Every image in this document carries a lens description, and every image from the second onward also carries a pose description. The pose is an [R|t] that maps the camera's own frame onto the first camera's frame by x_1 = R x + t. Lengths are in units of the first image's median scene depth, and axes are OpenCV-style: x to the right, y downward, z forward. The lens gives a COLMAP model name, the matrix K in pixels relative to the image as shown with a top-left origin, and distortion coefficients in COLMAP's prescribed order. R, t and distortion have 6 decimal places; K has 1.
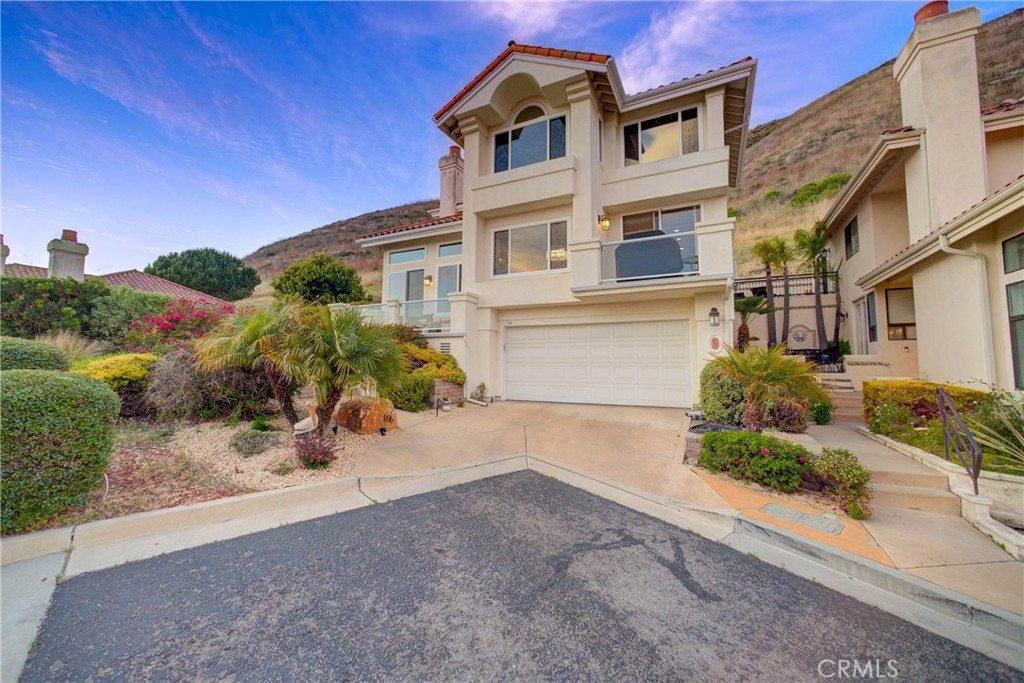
lens RADIAL K [[403.5, 0, 506.5], [0, 403.5, 337.0], [0, 0, 1]] dist [-0.019047, 0.007694]
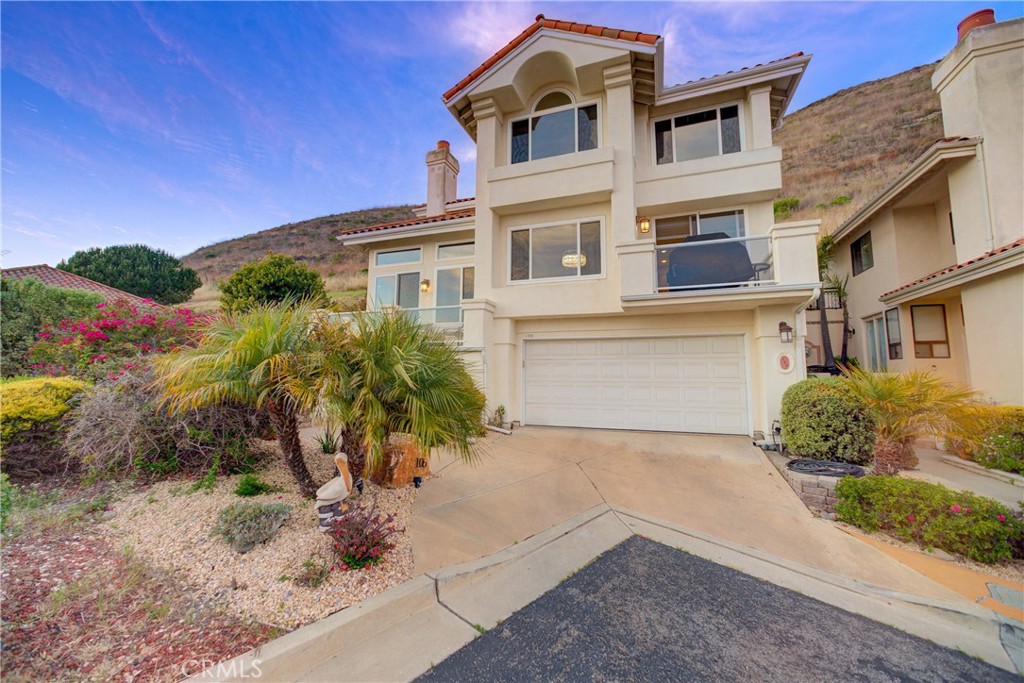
lens RADIAL K [[403.5, 0, 506.5], [0, 403.5, 337.0], [0, 0, 1]] dist [-0.019047, 0.007694]
pose [[0.993539, 0.011822, 0.112875, -0.151131], [-0.008770, 0.999583, -0.027499, -0.008645], [-0.113153, 0.026331, 0.993229, 0.156780]]
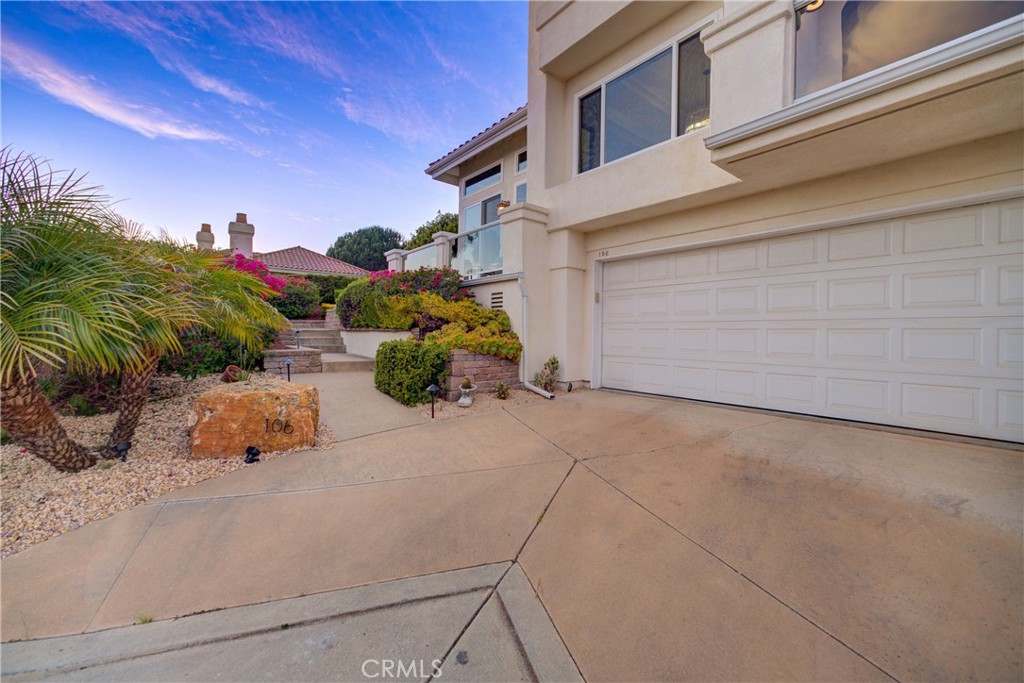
lens RADIAL K [[403.5, 0, 506.5], [0, 403.5, 337.0], [0, 0, 1]] dist [-0.019047, 0.007694]
pose [[0.916213, 0.007271, -0.400625, 0.117209], [0.023182, 0.997199, 0.071116, 0.041194], [0.400020, -0.074445, 0.913478, 0.448821]]
